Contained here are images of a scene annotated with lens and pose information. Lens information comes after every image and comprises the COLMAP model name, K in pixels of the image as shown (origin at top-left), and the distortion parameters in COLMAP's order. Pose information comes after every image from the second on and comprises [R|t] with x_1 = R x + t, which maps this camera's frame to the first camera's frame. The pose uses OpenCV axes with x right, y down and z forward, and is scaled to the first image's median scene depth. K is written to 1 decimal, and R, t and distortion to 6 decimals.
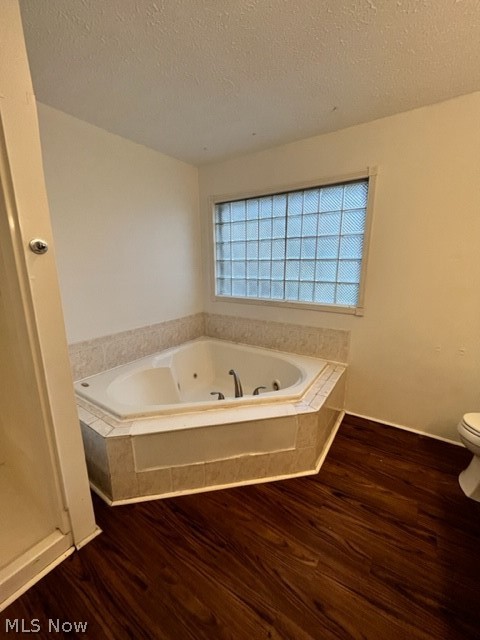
lens RADIAL K [[261.3, 0, 240.9], [0, 261.3, 320.5], [0, 0, 1]] dist [0.000256, -0.000310]
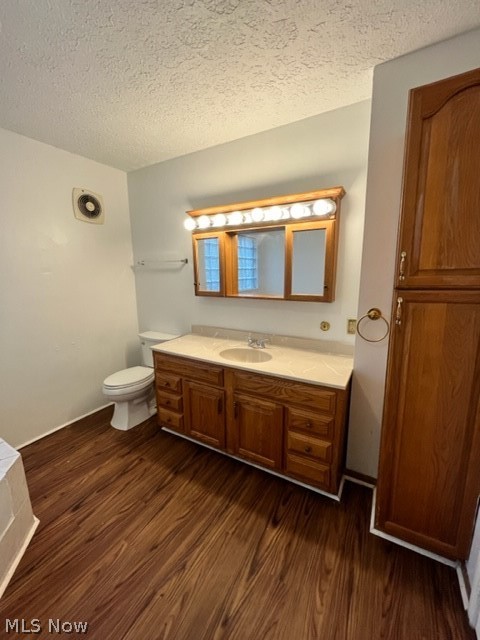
lens RADIAL K [[261.3, 0, 240.9], [0, 261.3, 320.5], [0, 0, 1]] dist [0.000256, -0.000310]
pose [[-0.074485, -0.177838, 0.981237, -0.630759], [0.221687, 0.956396, 0.190164, -0.076163], [-0.972269, 0.231692, -0.031813, 0.315331]]
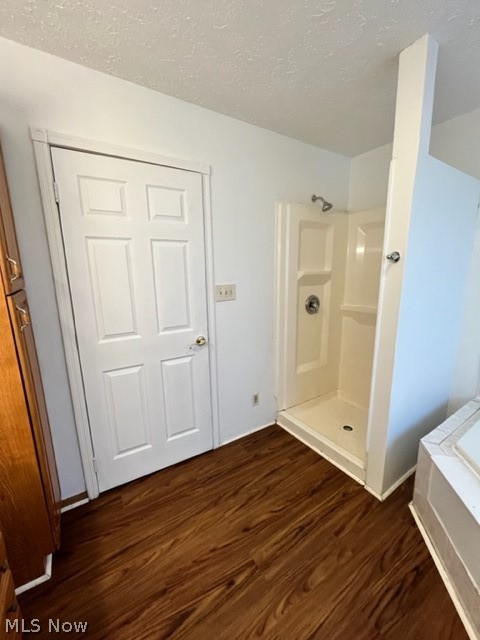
lens RADIAL K [[261.3, 0, 240.9], [0, 261.3, 320.5], [0, 0, 1]] dist [0.000256, -0.000310]
pose [[-0.385134, 0.178904, -0.905353, 0.637921], [-0.178941, 0.947934, 0.263440, -0.147963], [0.905346, 0.263465, -0.333069, 0.644395]]
